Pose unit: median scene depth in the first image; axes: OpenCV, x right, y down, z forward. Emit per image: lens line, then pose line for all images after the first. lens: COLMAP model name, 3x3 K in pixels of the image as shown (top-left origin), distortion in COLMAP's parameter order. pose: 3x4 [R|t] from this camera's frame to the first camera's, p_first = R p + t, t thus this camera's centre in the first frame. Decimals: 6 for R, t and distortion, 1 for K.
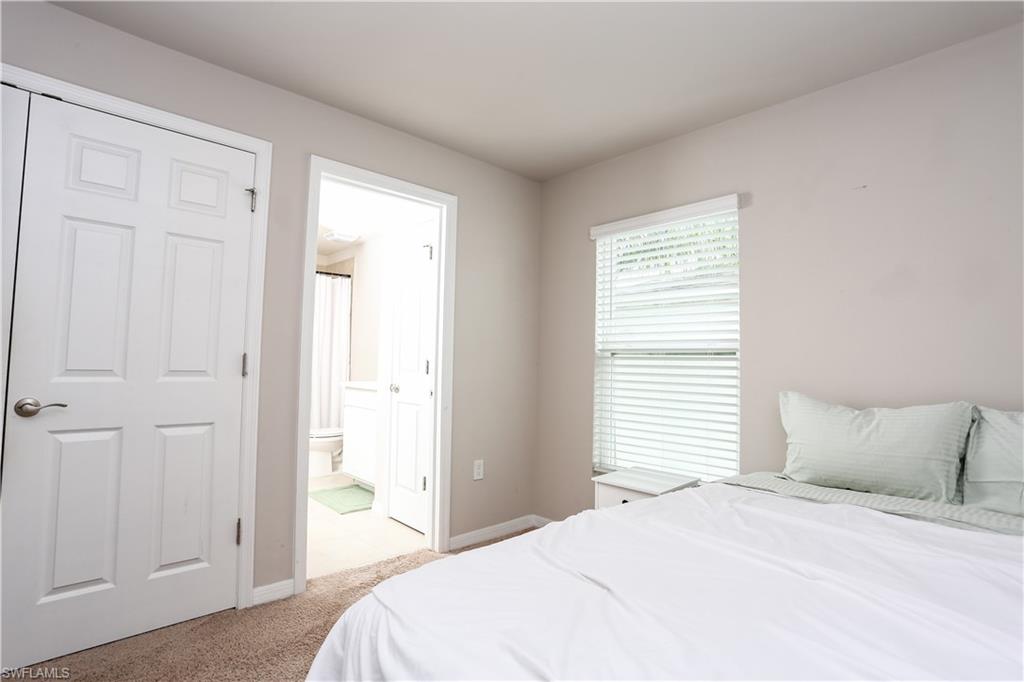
lens RADIAL K [[500.8, 0, 510.4], [0, 500.8, 335.7], [0, 0, 1]] dist [-0.074401, 0.031045]
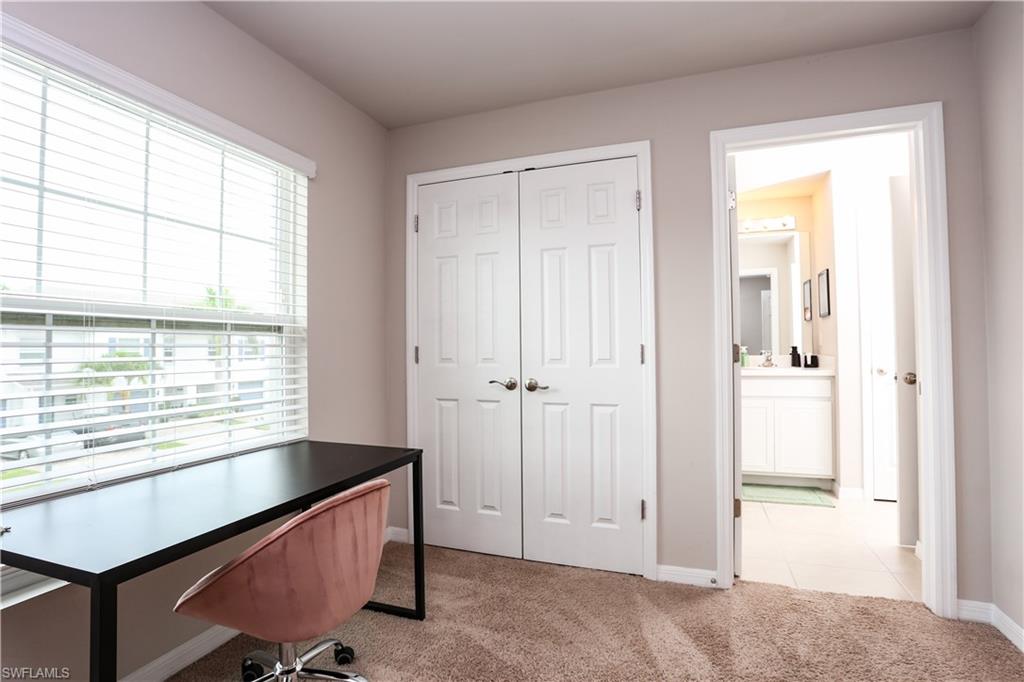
lens RADIAL K [[489.0, 0, 512.0], [0, 489.0, 341.0], [0, 0, 1]] dist [-0.056881, 0.016512]
pose [[0.448286, -0.029911, -0.893389, 0.471130], [0.058317, 0.998289, -0.004161, 0.030529], [0.891986, -0.050235, 0.449264, 0.440476]]
